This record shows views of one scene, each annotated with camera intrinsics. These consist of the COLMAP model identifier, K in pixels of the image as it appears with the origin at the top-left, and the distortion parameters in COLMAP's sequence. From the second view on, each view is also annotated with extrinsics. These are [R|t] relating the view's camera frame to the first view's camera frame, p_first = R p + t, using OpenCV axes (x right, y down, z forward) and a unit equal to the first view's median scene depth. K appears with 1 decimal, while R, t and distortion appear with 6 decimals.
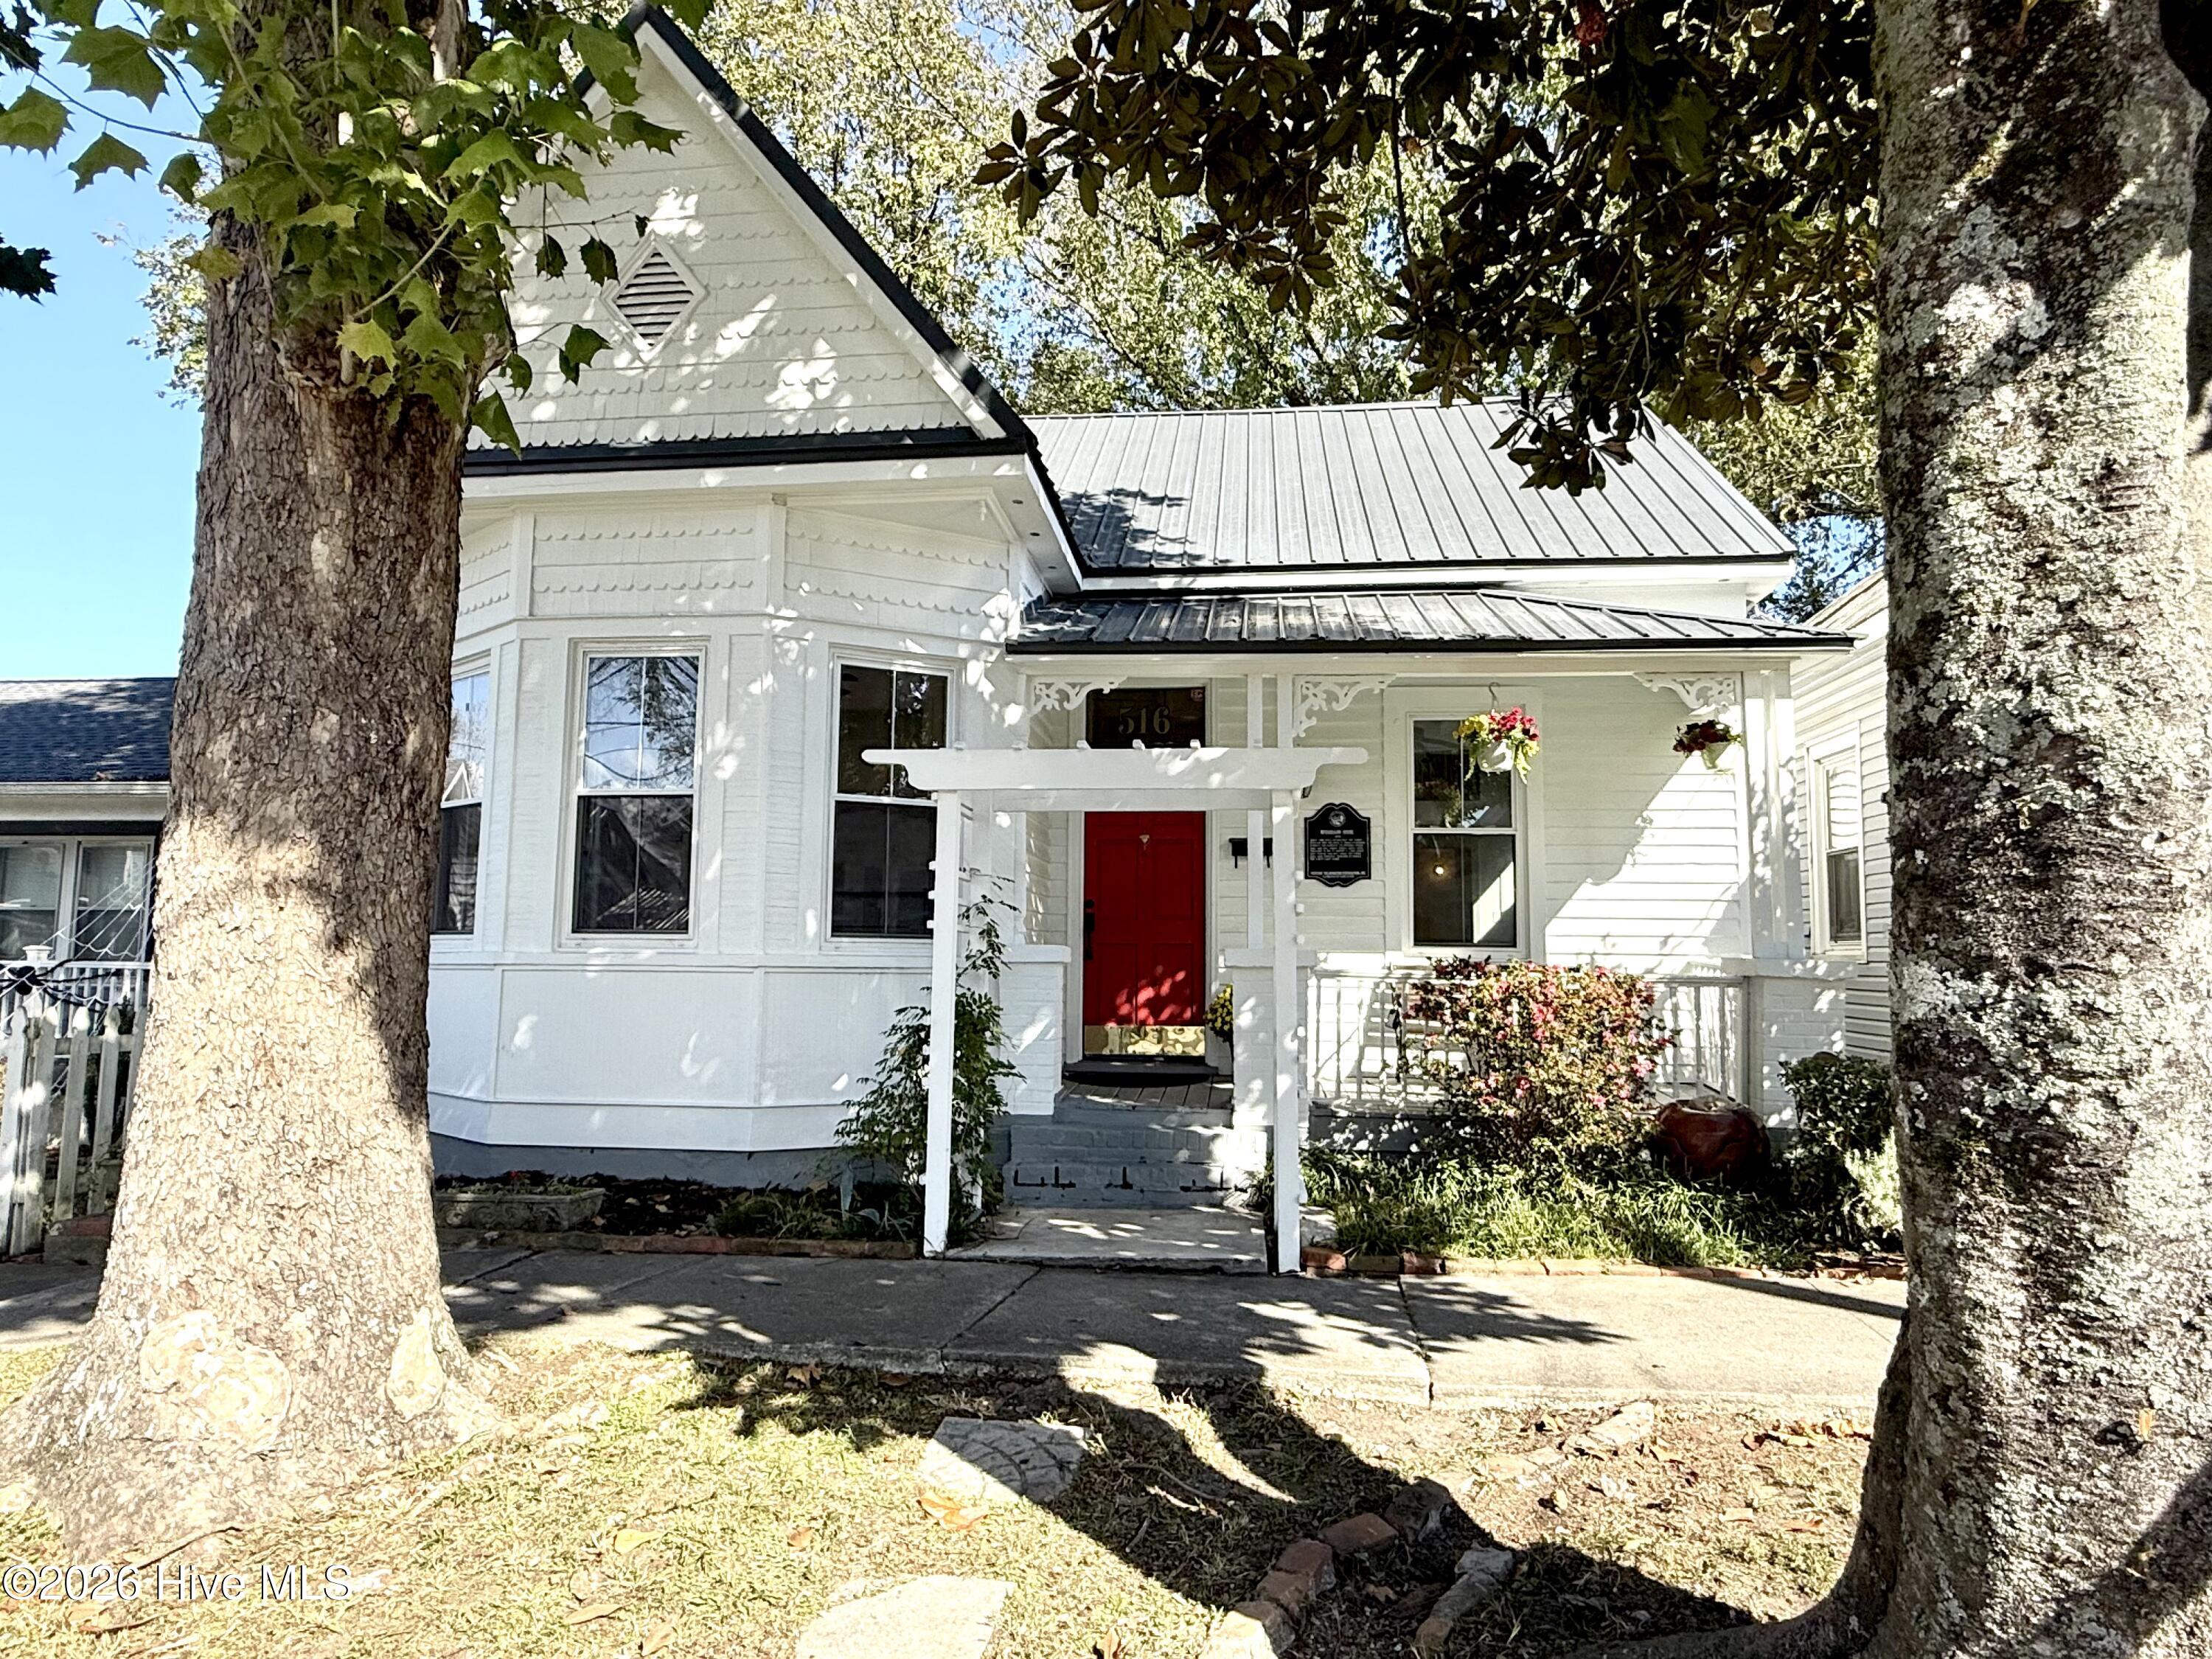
lens RADIAL K [[1333.8, 0, 1106.0], [0, 1333.8, 829.5], [0, 0, 1]] dist [0.046702, 0.000110]
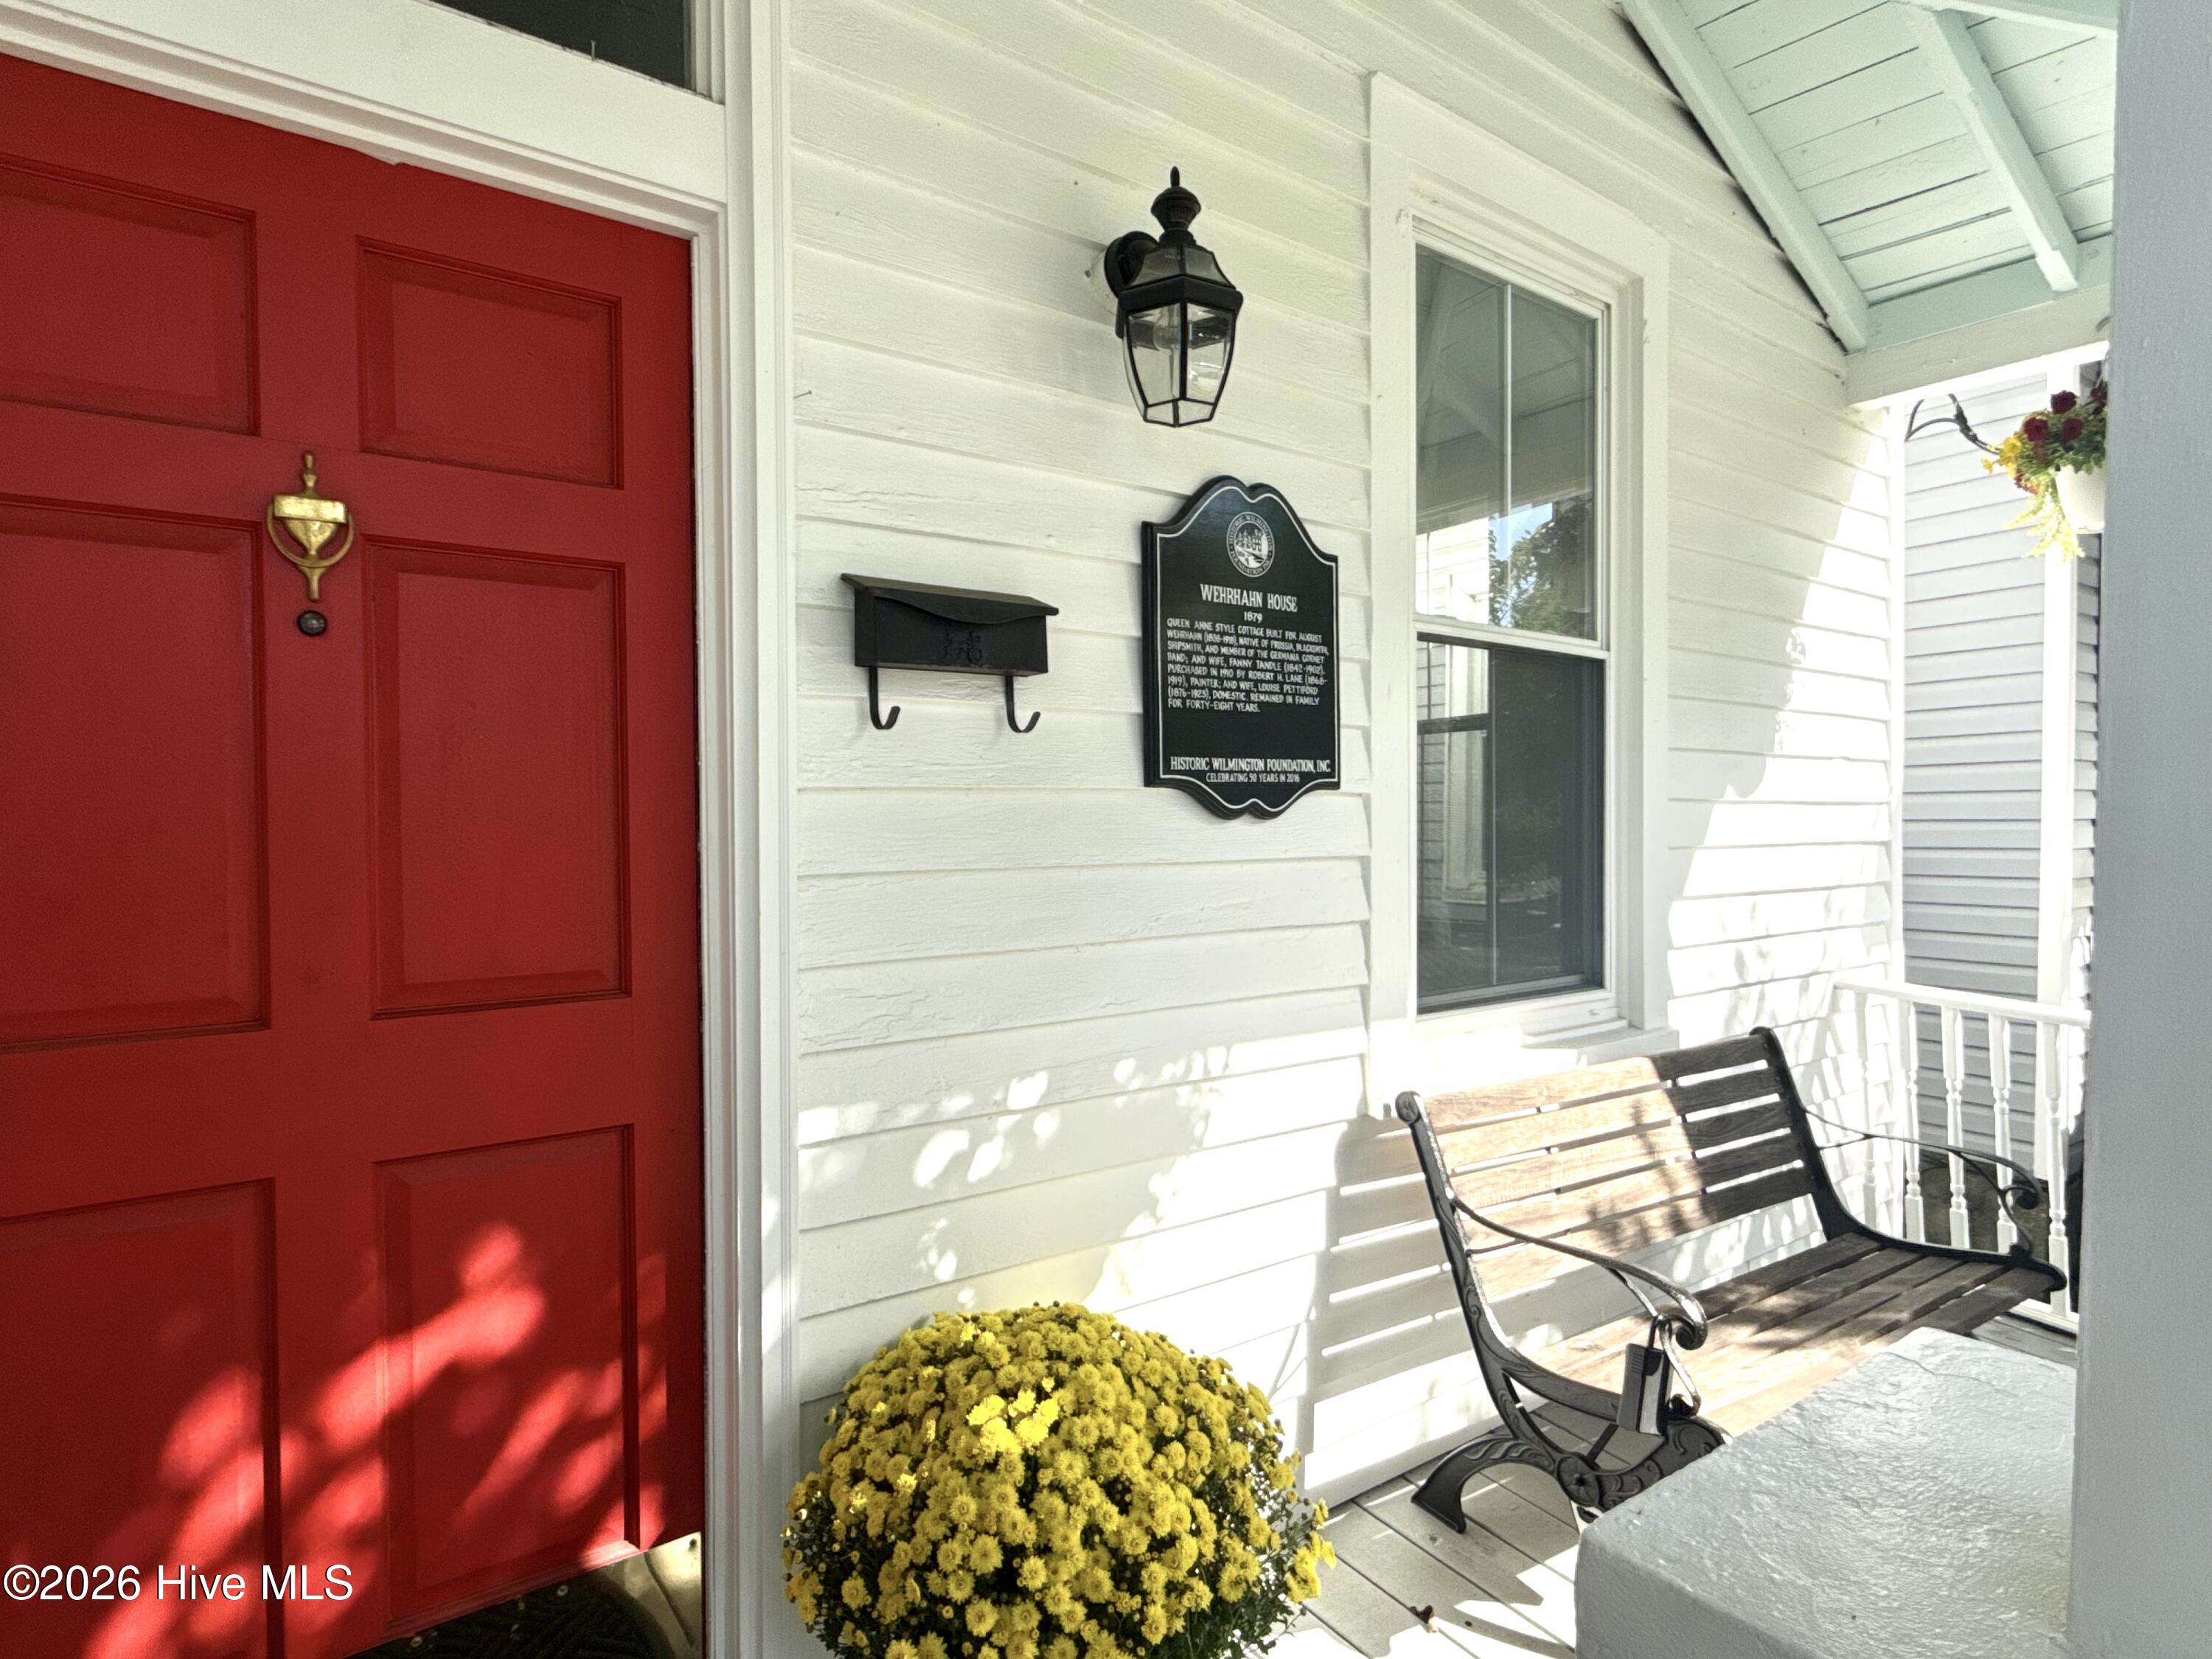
lens RADIAL K [[1178.7, 0, 1098.3], [0, 1178.7, 838.4], [0, 0, 1]] dist [-0.001054, -0.000459]
pose [[0.740992, -0.023918, 0.671087, 0.003564], [-0.056966, 0.993524, 0.098310, 0.026849], [-0.669093, -0.111076, 0.734831, 0.862400]]
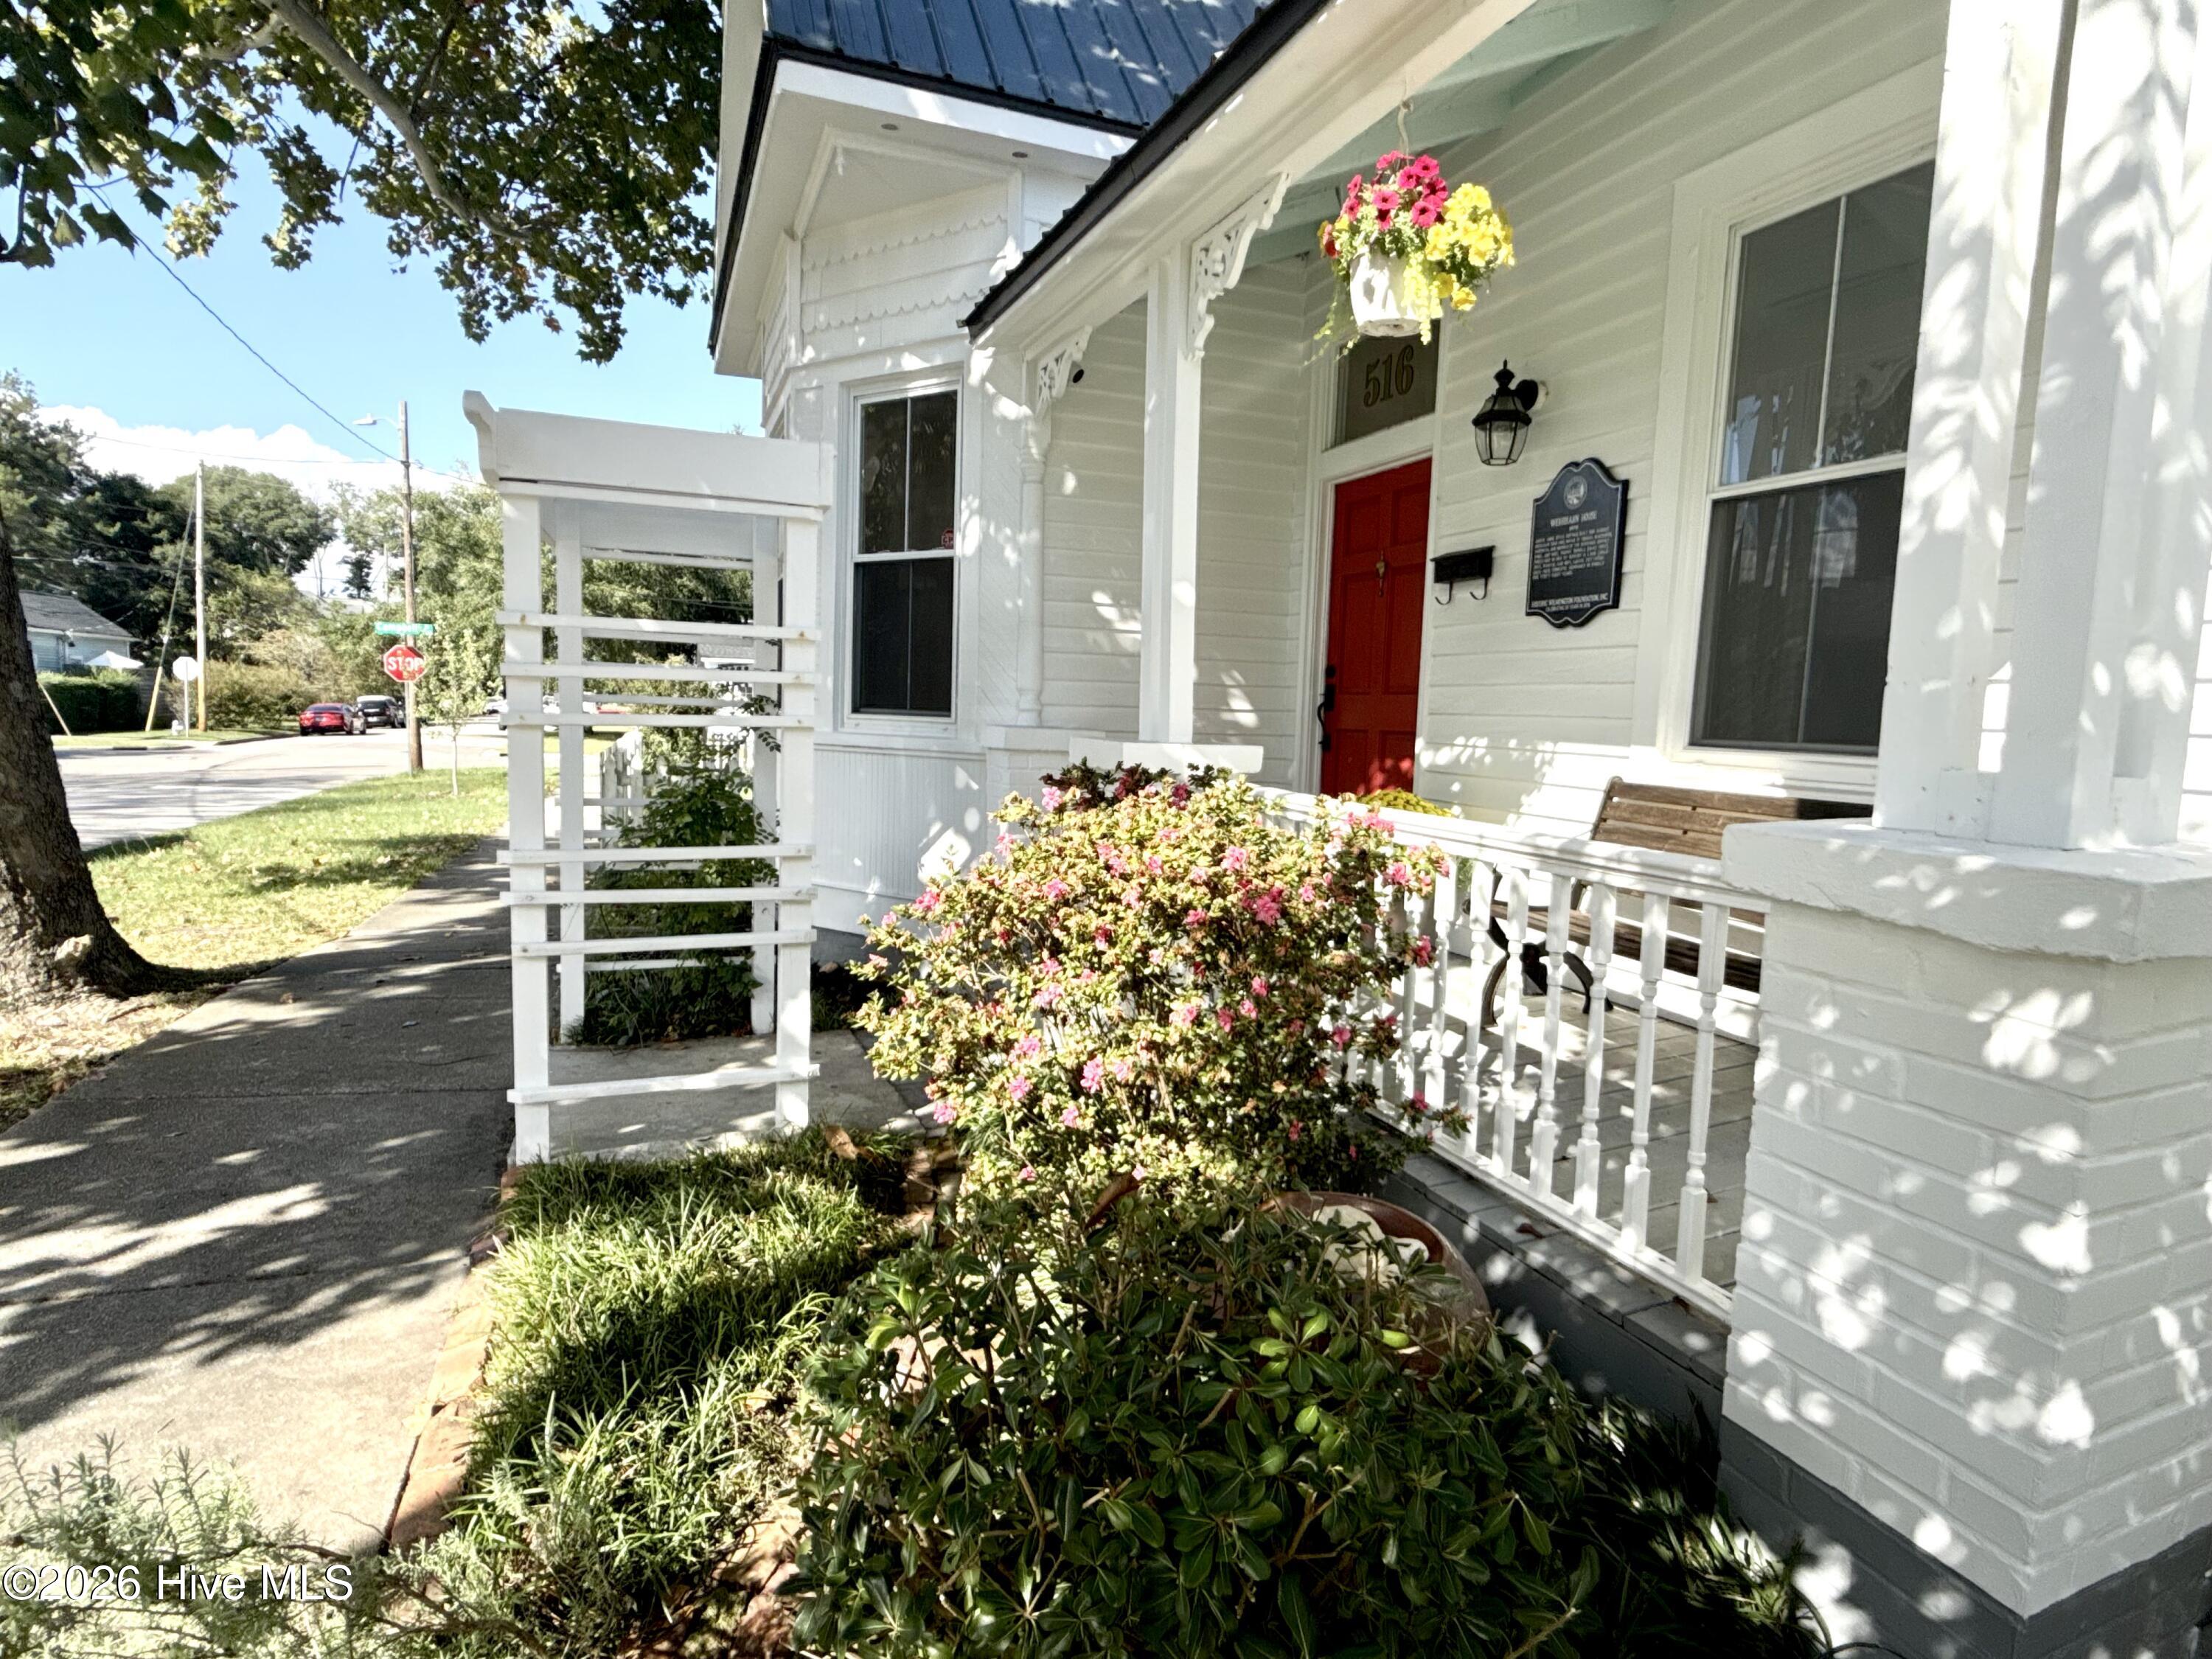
lens RADIAL K [[1194.2, 0, 1108.3], [0, 1194.2, 840.4], [0, 0, 1]] dist [-0.001024, 0.000208]
pose [[0.475137, 0.102673, -0.873901, 0.507878], [0.059559, 0.987139, 0.148359, 0.045754], [0.877894, -0.122539, 0.462911, 0.621773]]
